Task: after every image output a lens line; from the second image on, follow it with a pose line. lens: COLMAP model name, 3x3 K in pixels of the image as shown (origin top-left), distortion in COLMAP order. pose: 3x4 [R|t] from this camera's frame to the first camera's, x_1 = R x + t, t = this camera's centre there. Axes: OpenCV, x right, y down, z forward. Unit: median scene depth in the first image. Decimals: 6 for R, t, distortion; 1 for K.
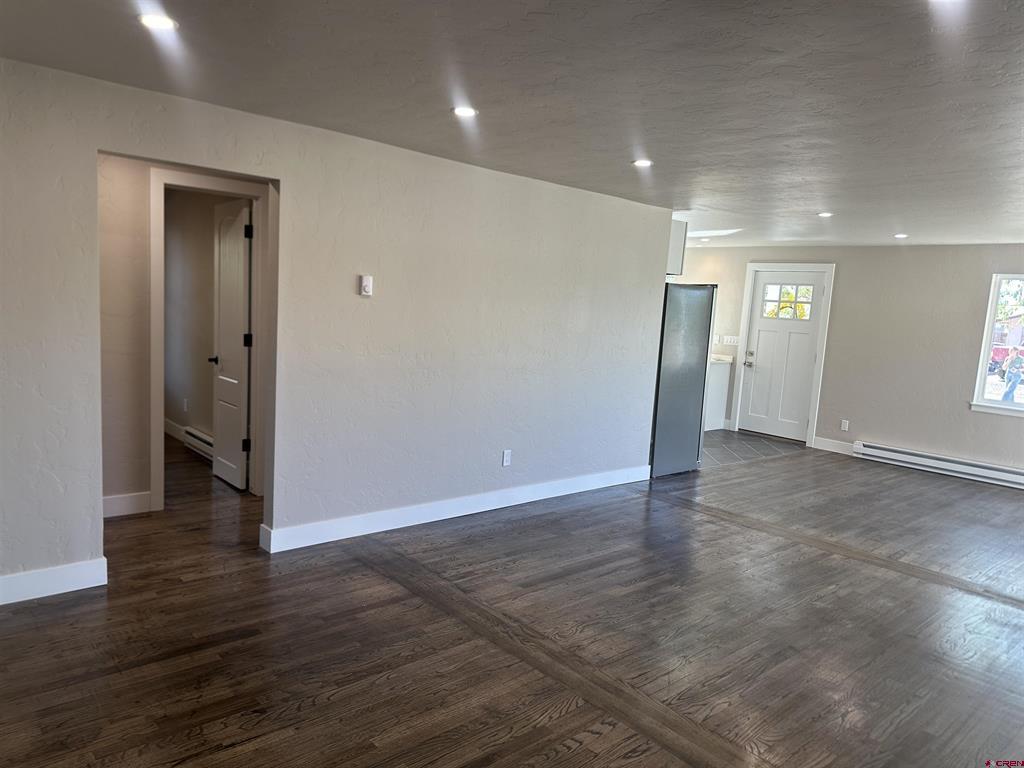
lens RADIAL K [[716.4, 0, 514.3], [0, 716.4, 389.9], [0, 0, 1]] dist [0.112407, -0.153044]
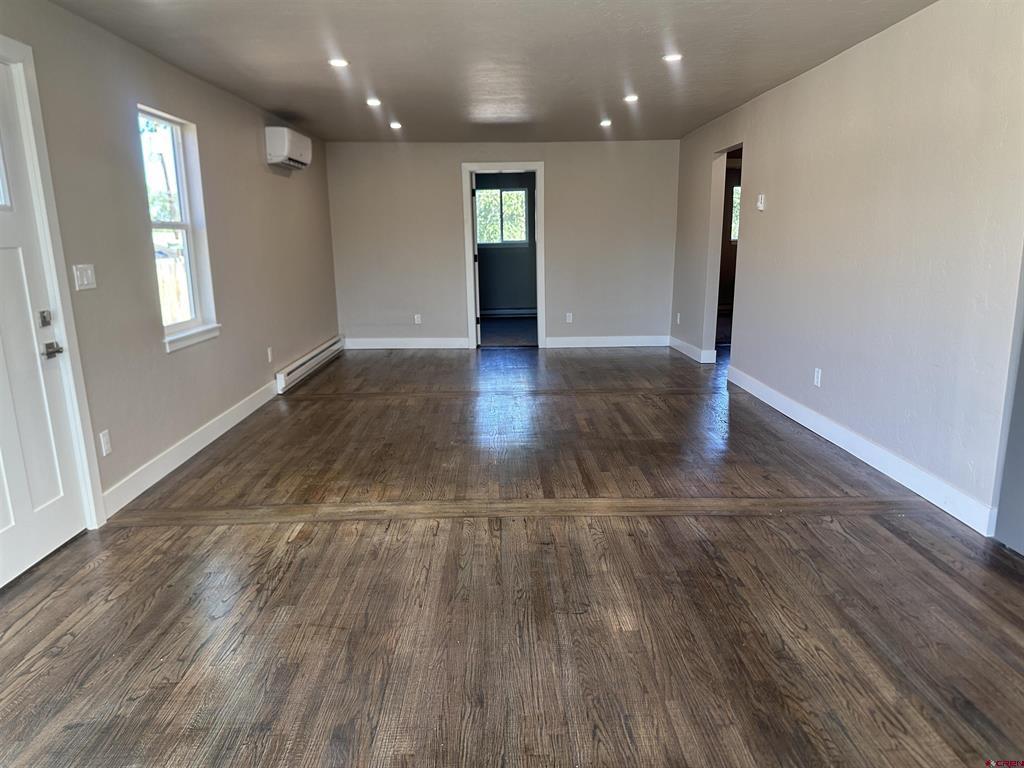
lens RADIAL K [[717.7, 0, 518.5], [0, 717.7, 387.8], [0, 0, 1]] dist [0.162587, -0.268489]
pose [[-0.647215, 0.103855, -0.755200, 1.000747], [-0.116987, 0.965409, 0.233022, -0.067916], [0.753278, 0.239164, -0.612677, 1.378343]]
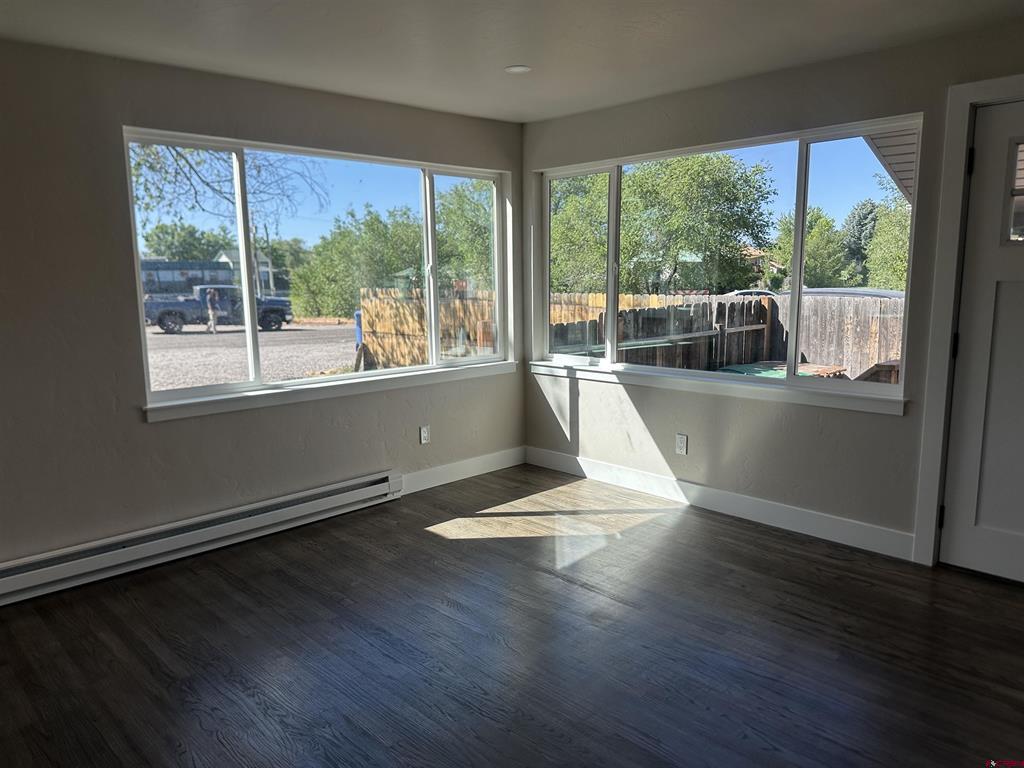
lens RADIAL K [[716.4, 0, 514.3], [0, 716.4, 389.9], [0, 0, 1]] dist [0.112407, -0.153044]
pose [[-0.033525, -0.220641, 0.974779, 0.249645], [0.134624, 0.965441, 0.223158, -0.099918], [-0.990329, 0.138710, -0.002663, 1.160044]]
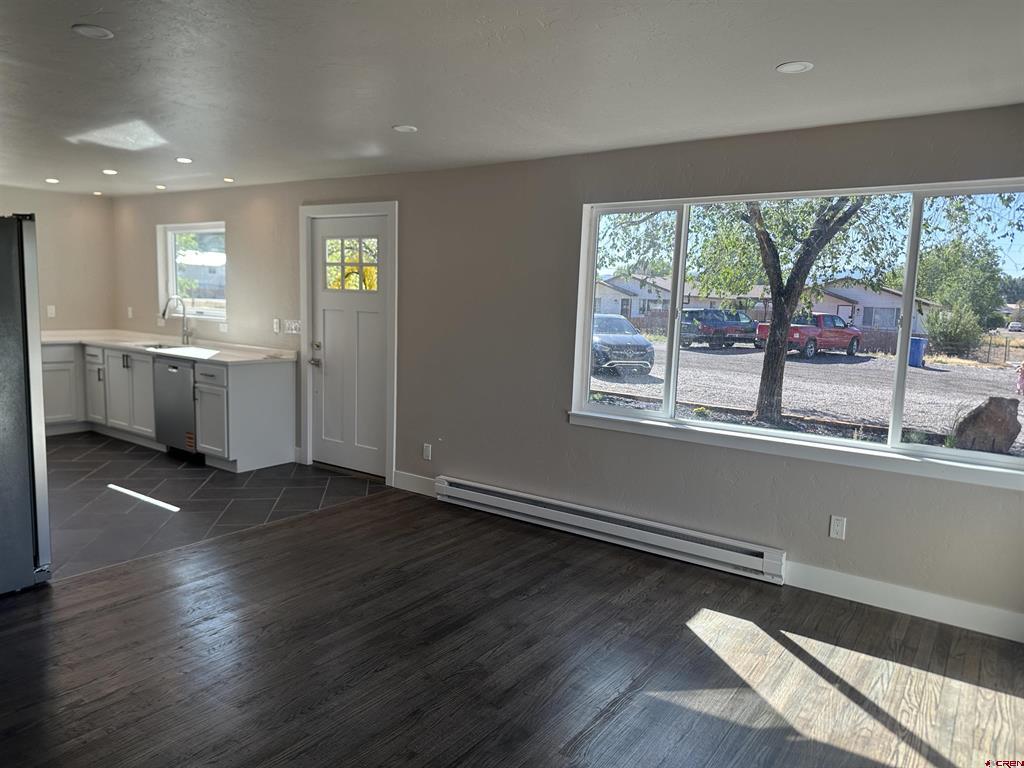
lens RADIAL K [[716.4, 0, 514.3], [0, 716.4, 389.9], [0, 0, 1]] dist [0.112407, -0.153044]
pose [[0.974724, -0.059025, 0.215472, 0.679365], [0.056369, 0.998239, 0.018460, -0.023809], [-0.216183, -0.005848, 0.976335, 0.615729]]
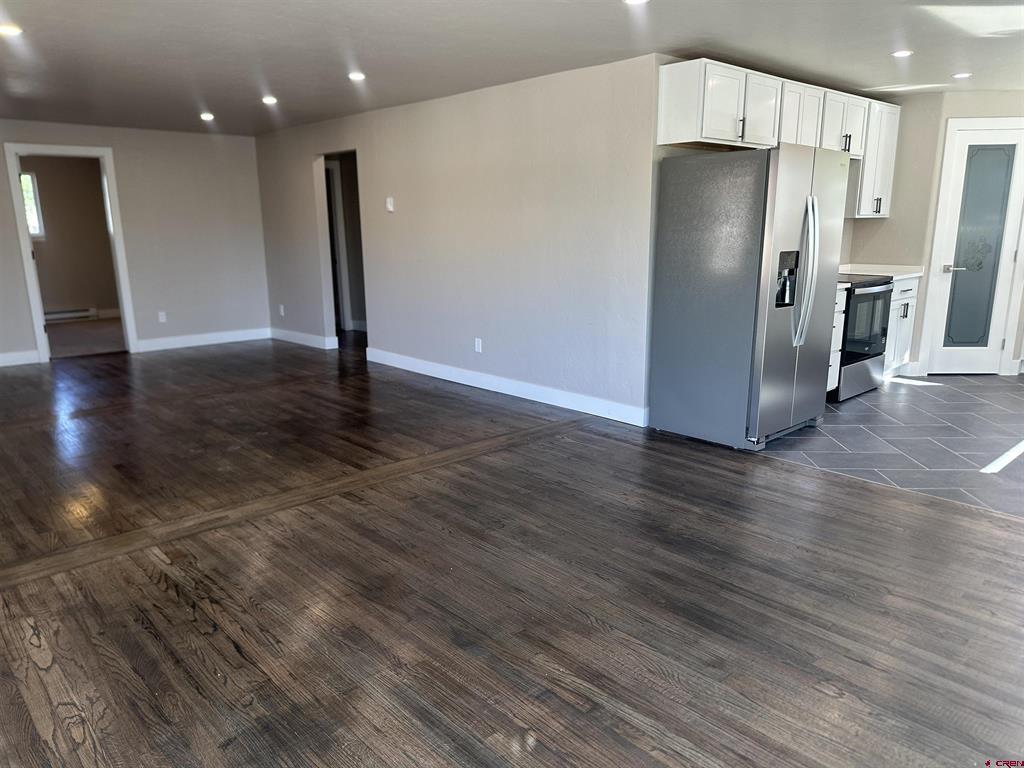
lens RADIAL K [[716.4, 0, 514.3], [0, 716.4, 389.9], [0, 0, 1]] dist [0.112407, -0.153044]
pose [[0.015056, 0.163475, -0.986433, 1.238059], [-0.111282, 0.980689, 0.160824, -0.029862], [0.993675, 0.107351, 0.032957, 1.102548]]
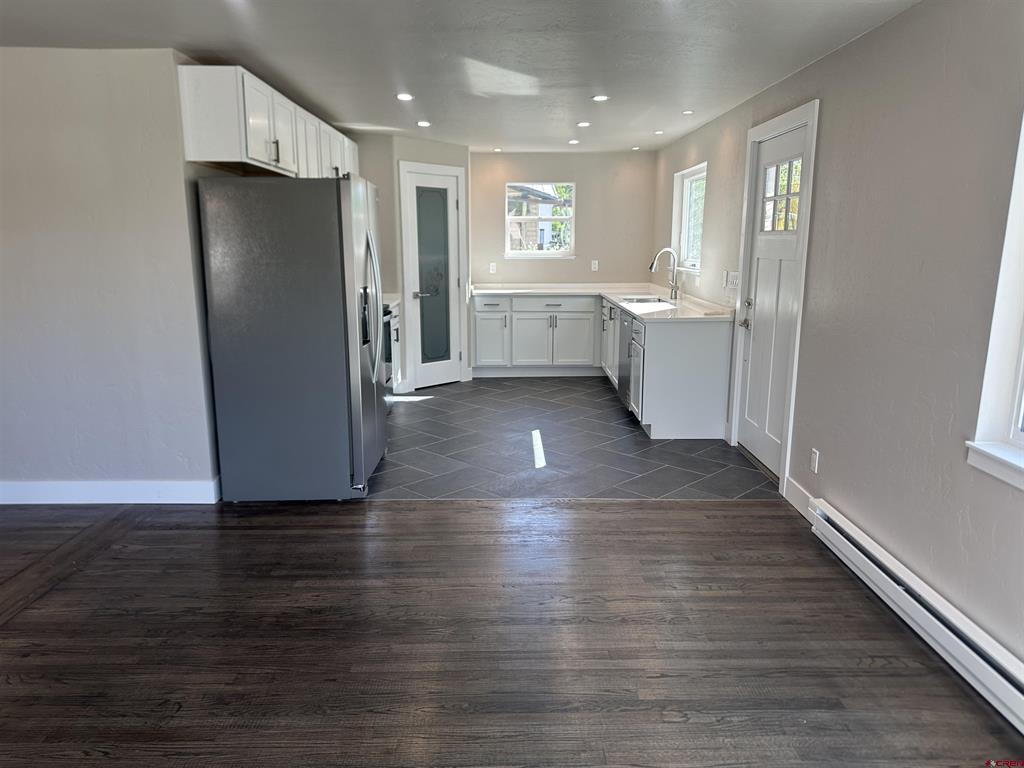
lens RADIAL K [[716.4, 0, 514.3], [0, 716.4, 389.9], [0, 0, 1]] dist [0.112407, -0.153044]
pose [[0.754448, 0.070810, -0.652529, 1.040863], [-0.034459, 0.997066, 0.068356, -0.033636], [0.655454, -0.029086, 0.754675, 0.921549]]
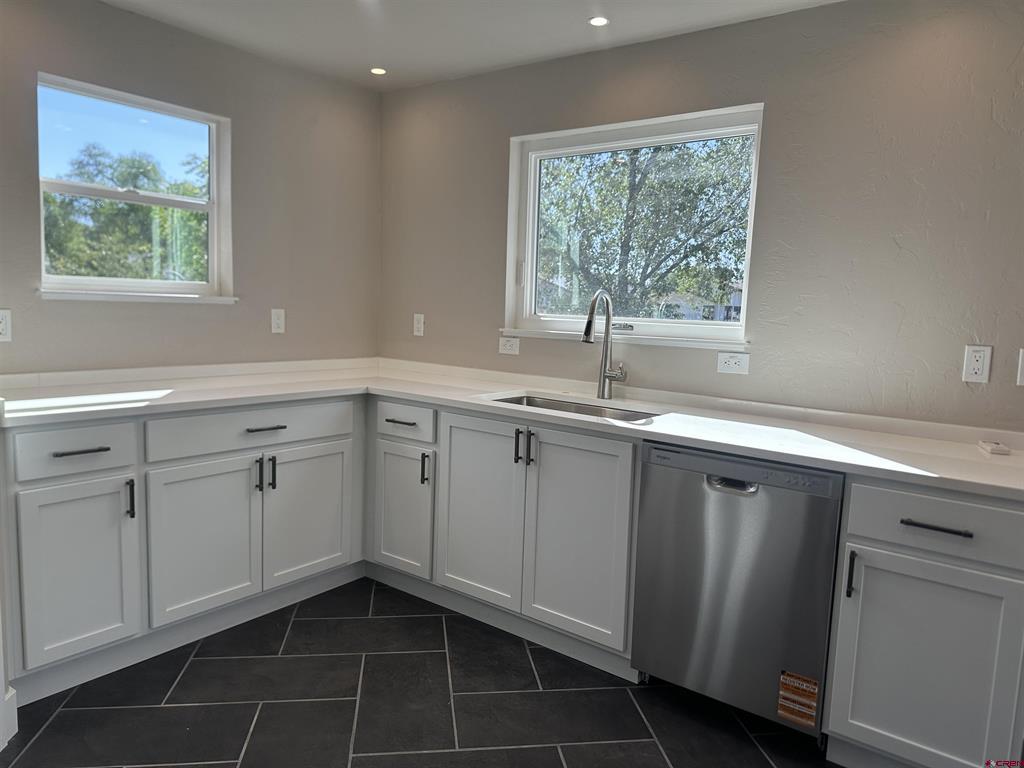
lens RADIAL K [[716.4, 0, 514.3], [0, 716.4, 389.9], [0, 0, 1]] dist [0.112407, -0.153044]
pose [[0.979959, -0.048433, 0.193223, 0.168504], [0.048210, 0.998820, 0.005854, -0.137300], [-0.193278, 0.003578, 0.981137, 1.552427]]
